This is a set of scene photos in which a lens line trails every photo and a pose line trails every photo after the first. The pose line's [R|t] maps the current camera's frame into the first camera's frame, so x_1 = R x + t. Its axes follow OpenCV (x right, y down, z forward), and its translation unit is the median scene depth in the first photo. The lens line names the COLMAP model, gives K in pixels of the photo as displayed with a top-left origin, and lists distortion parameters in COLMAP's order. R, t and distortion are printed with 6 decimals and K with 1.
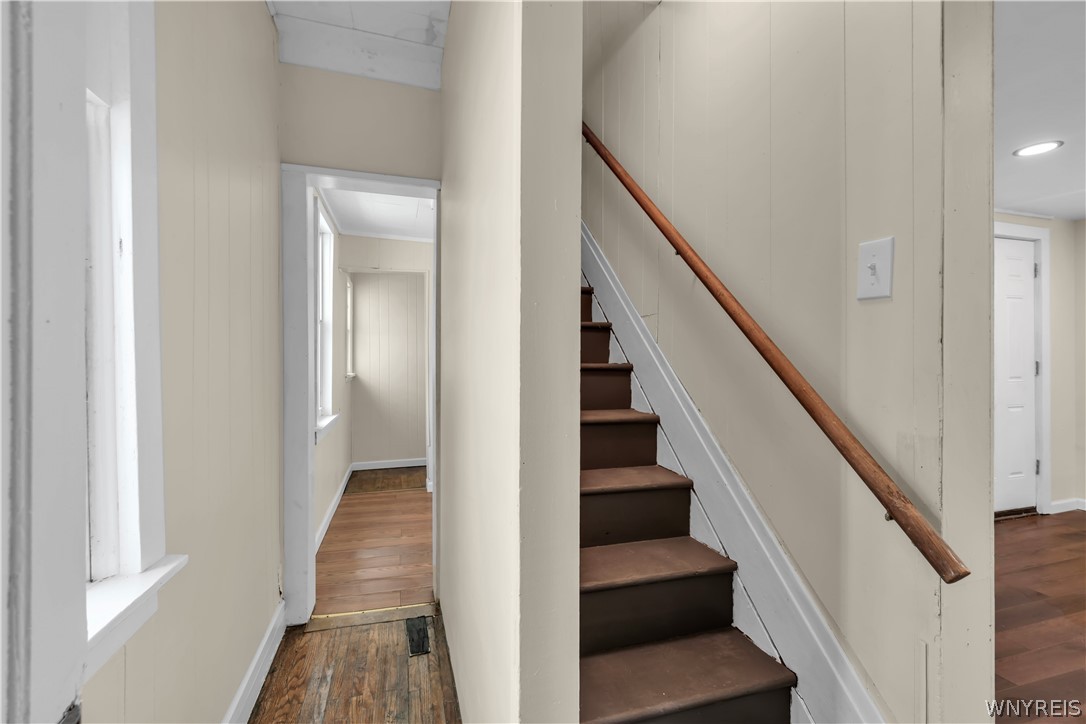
lens RADIAL K [[480.9, 0, 550.3], [0, 480.9, 359.0], [0, 0, 1]] dist [0.002051, -0.001243]
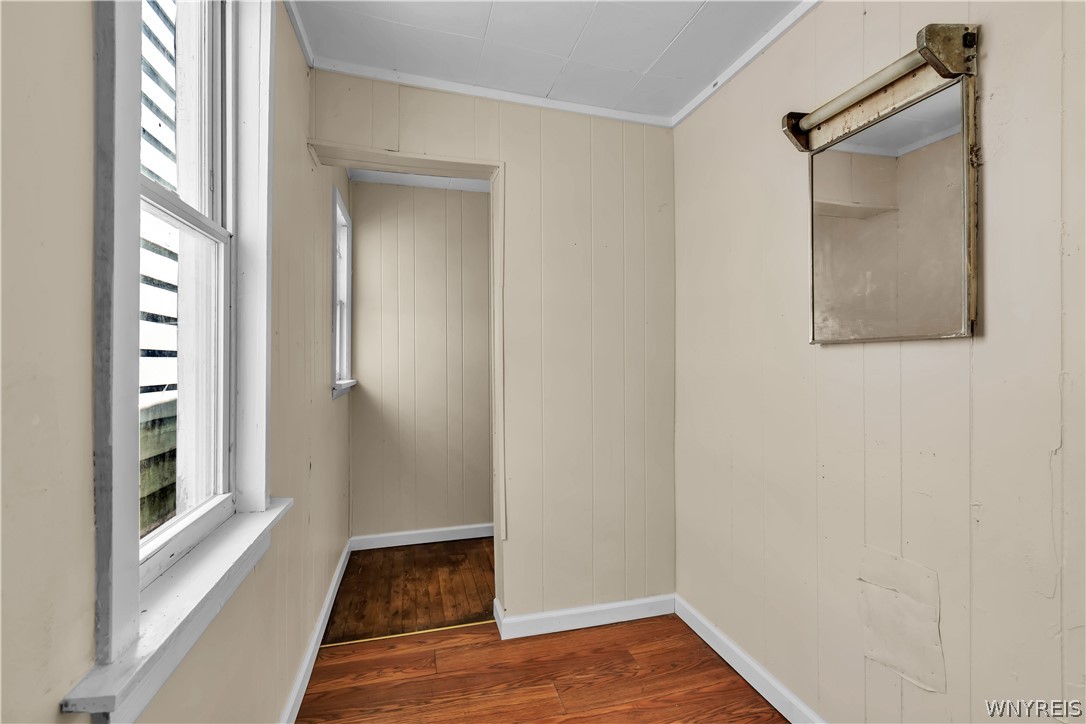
lens RADIAL K [[480.9, 0, 541.3], [0, 480.9, 363.0], [0, 0, 1]] dist [0.002051, -0.001243]
pose [[0.998865, 0.000011, -0.047638, -0.168455], [0.000134, 0.999995, 0.003050, 0.008437], [0.047637, -0.003053, 0.998860, 0.467186]]
